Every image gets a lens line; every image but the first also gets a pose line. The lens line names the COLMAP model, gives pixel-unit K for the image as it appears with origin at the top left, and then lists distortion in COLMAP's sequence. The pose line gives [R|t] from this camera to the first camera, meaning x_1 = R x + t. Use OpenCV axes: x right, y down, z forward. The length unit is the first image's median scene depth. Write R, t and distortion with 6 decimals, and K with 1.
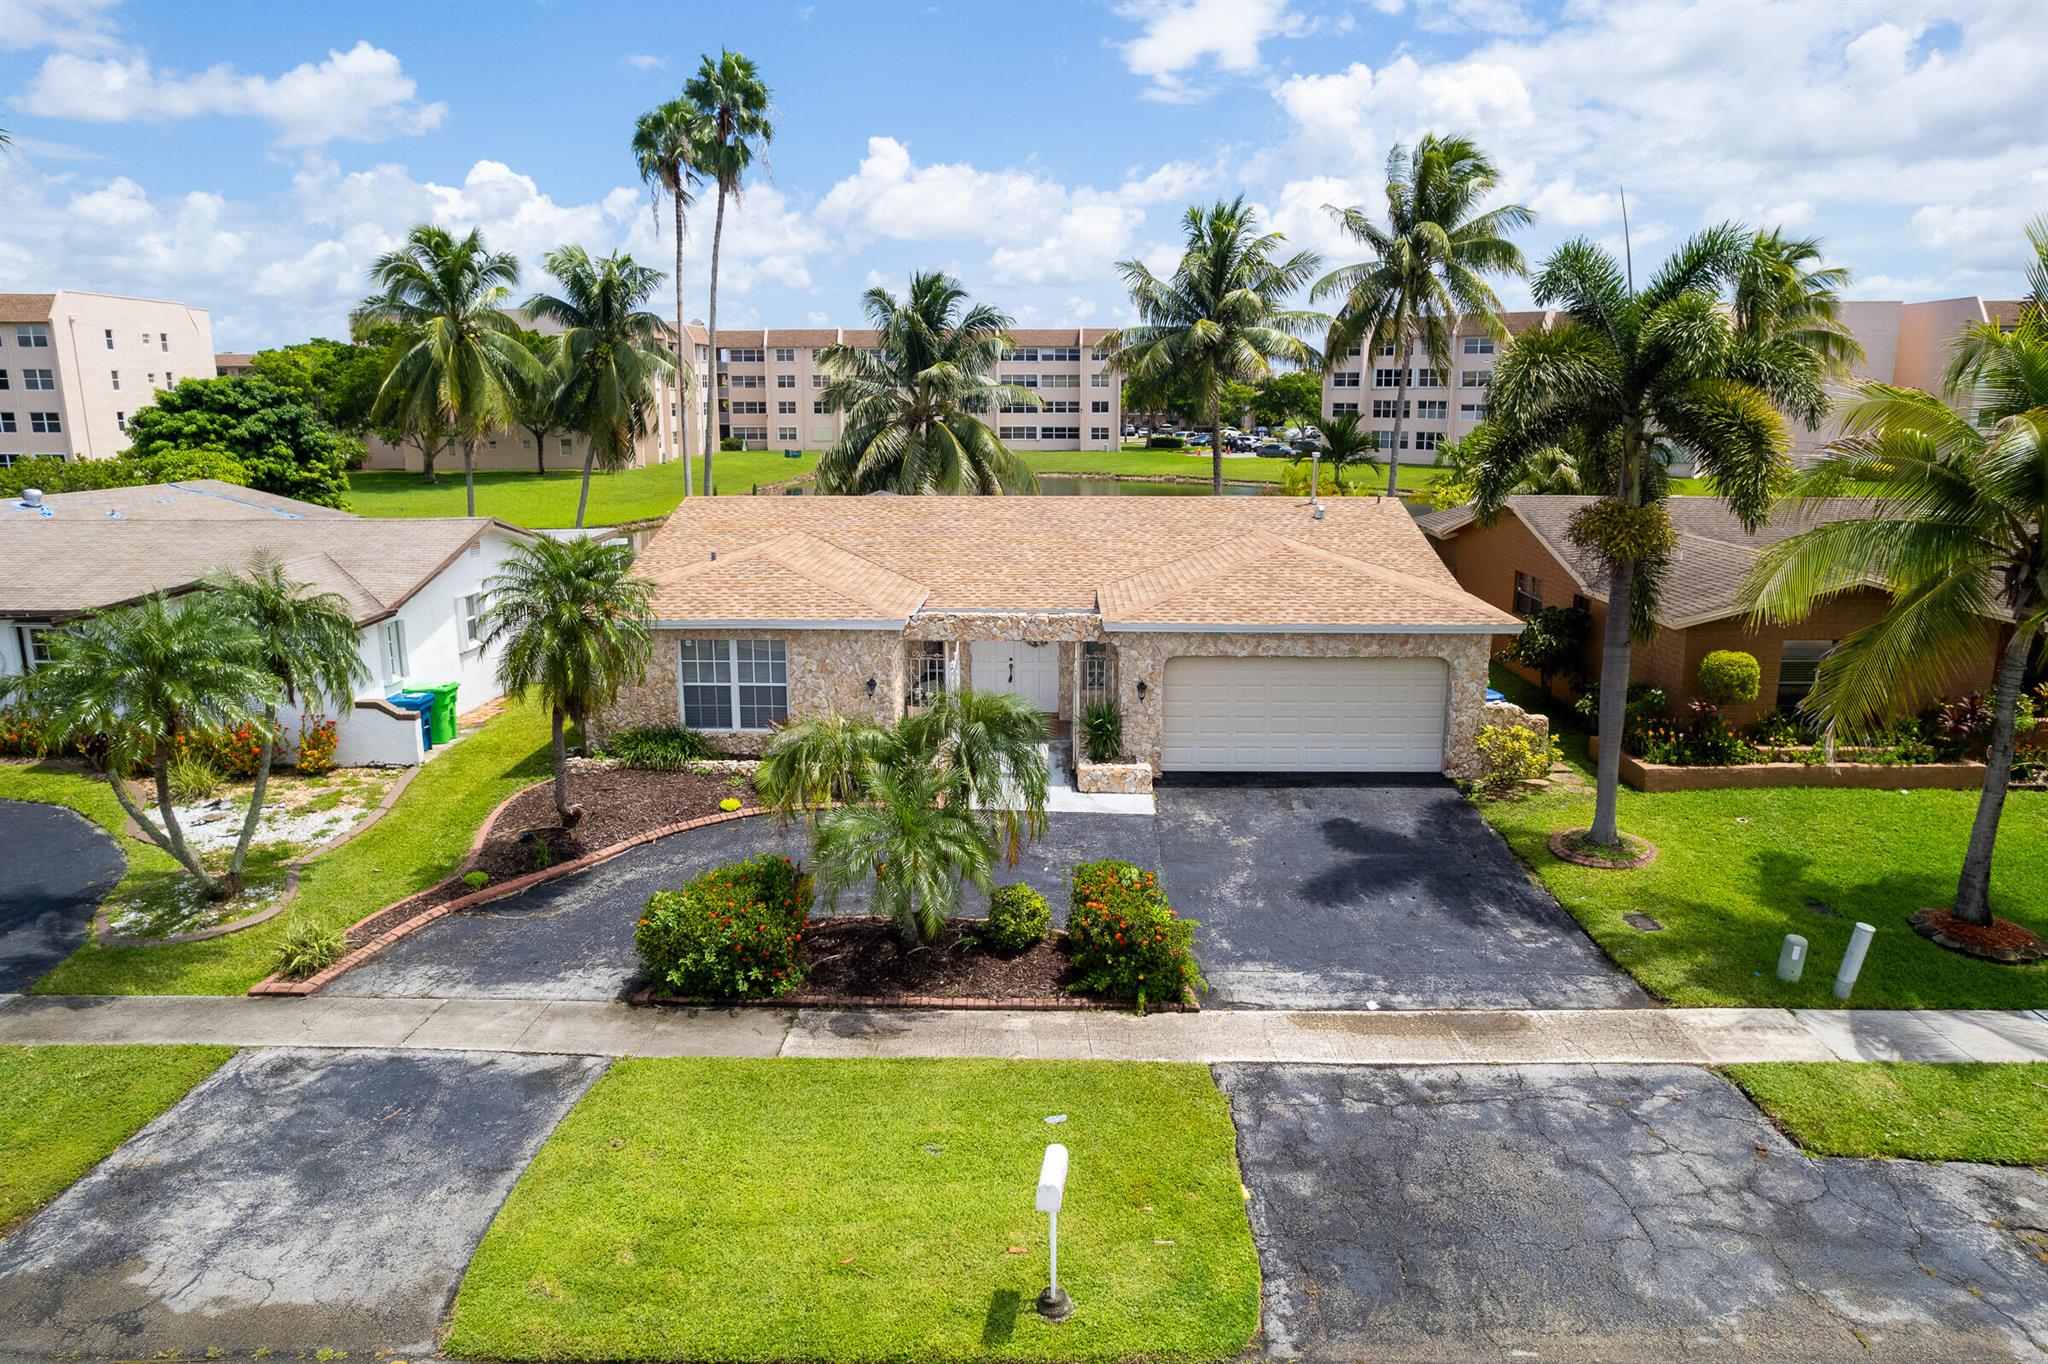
lens RADIAL K [[1299.5, 0, 1012.5], [0, 1299.5, 693.1], [0, 0, 1]] dist [-0.041815, 0.030446]
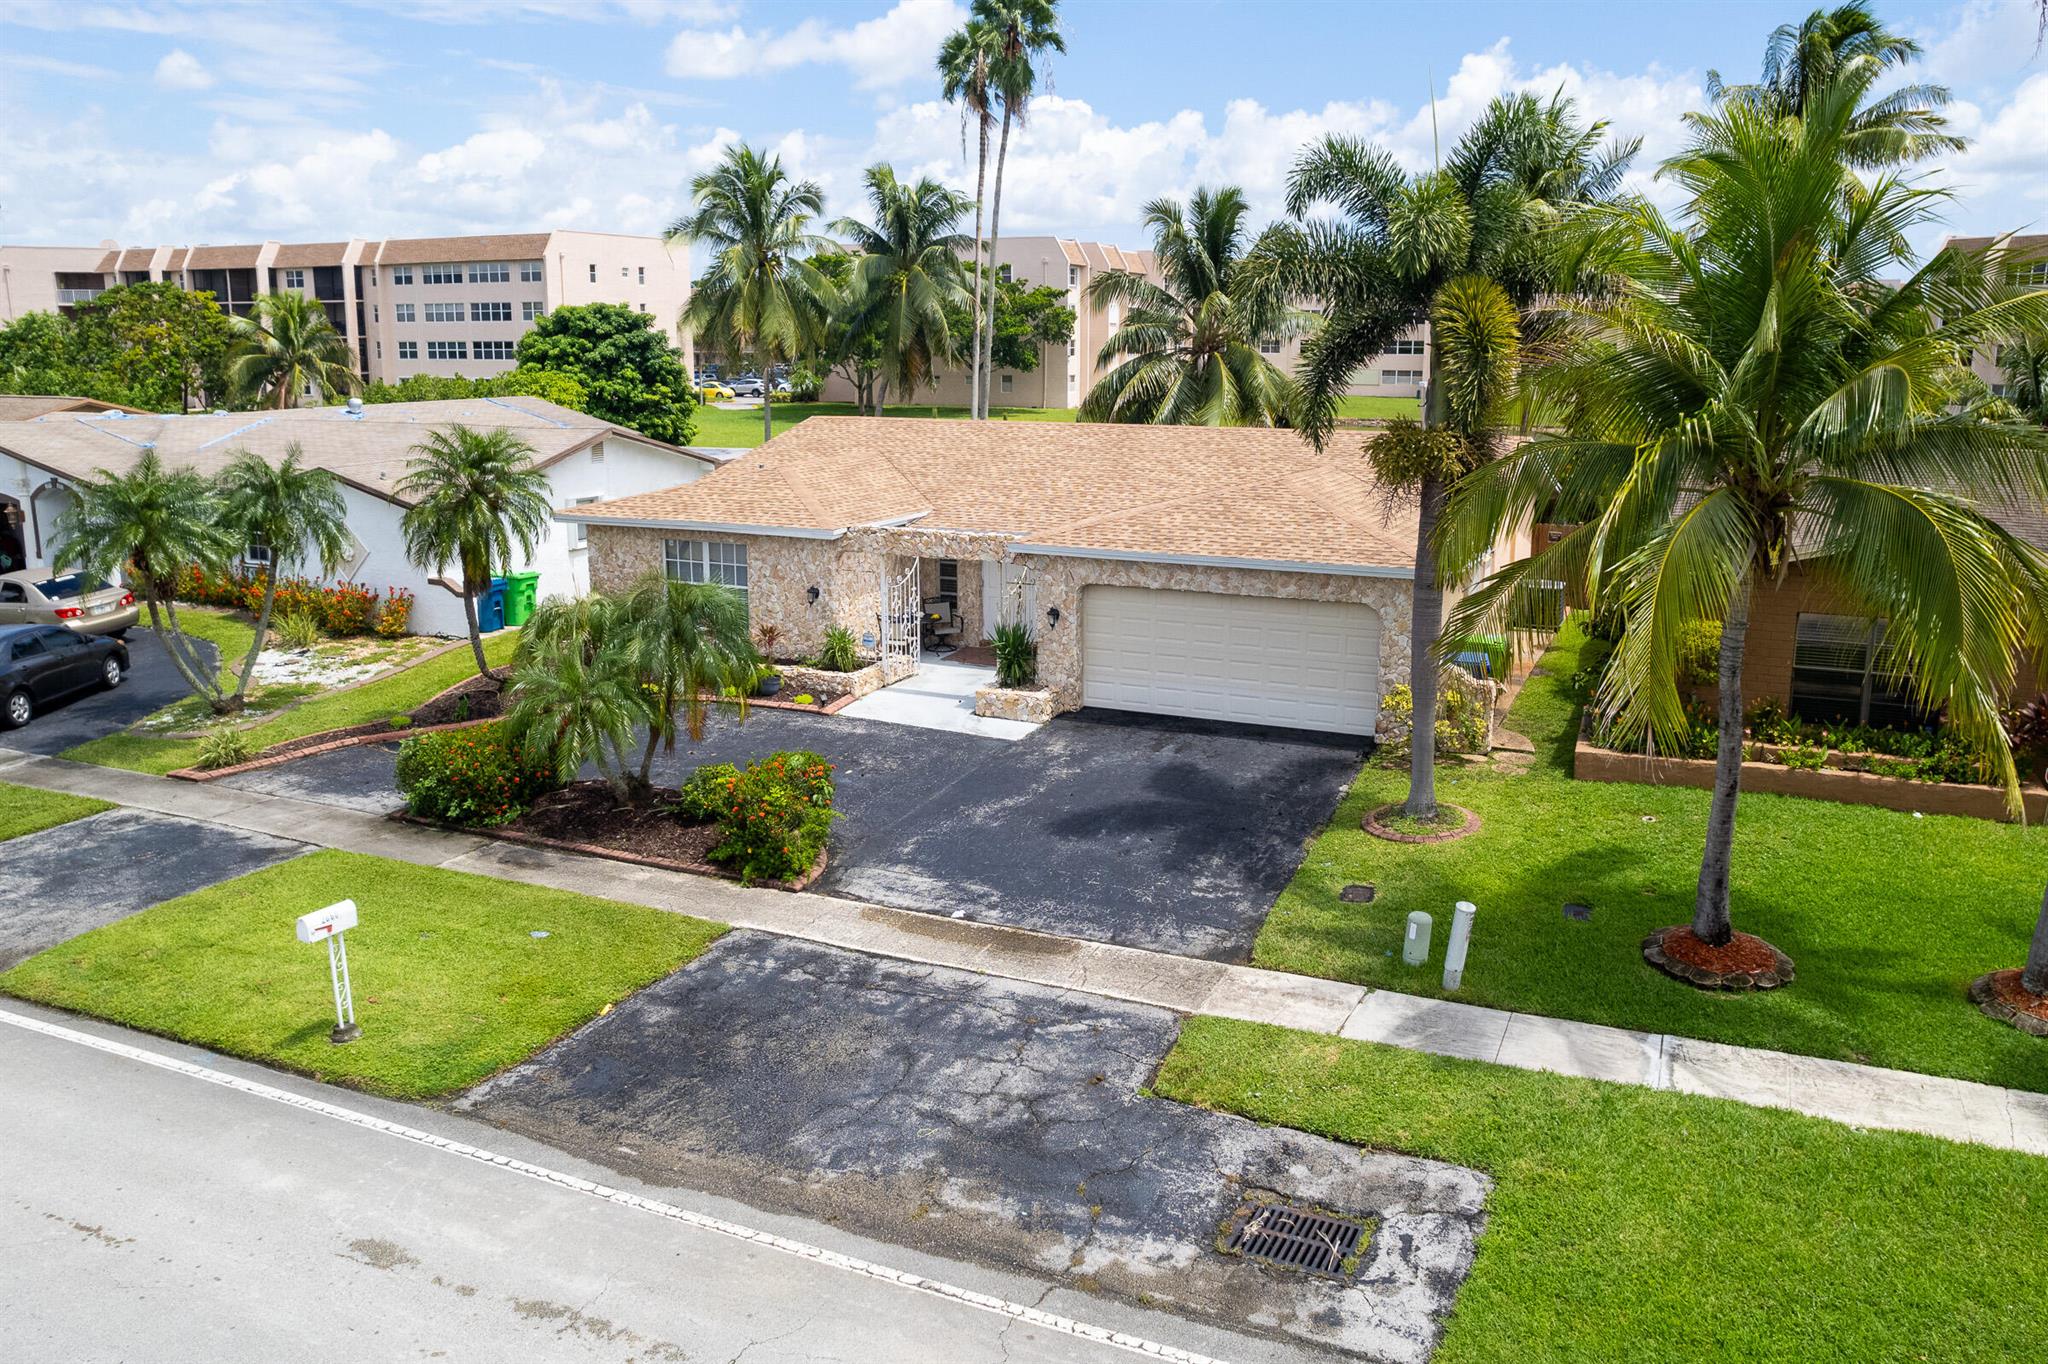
lens RADIAL K [[1490.2, 0, 1032.5], [0, 1490.2, 671.3], [0, 0, 1]] dist [-0.035479, 0.008277]
pose [[0.924328, 0.087365, -0.371464, 0.502058], [-0.088761, 0.995963, 0.013374, 0.024802], [0.371133, 0.020609, 0.928351, -0.026754]]
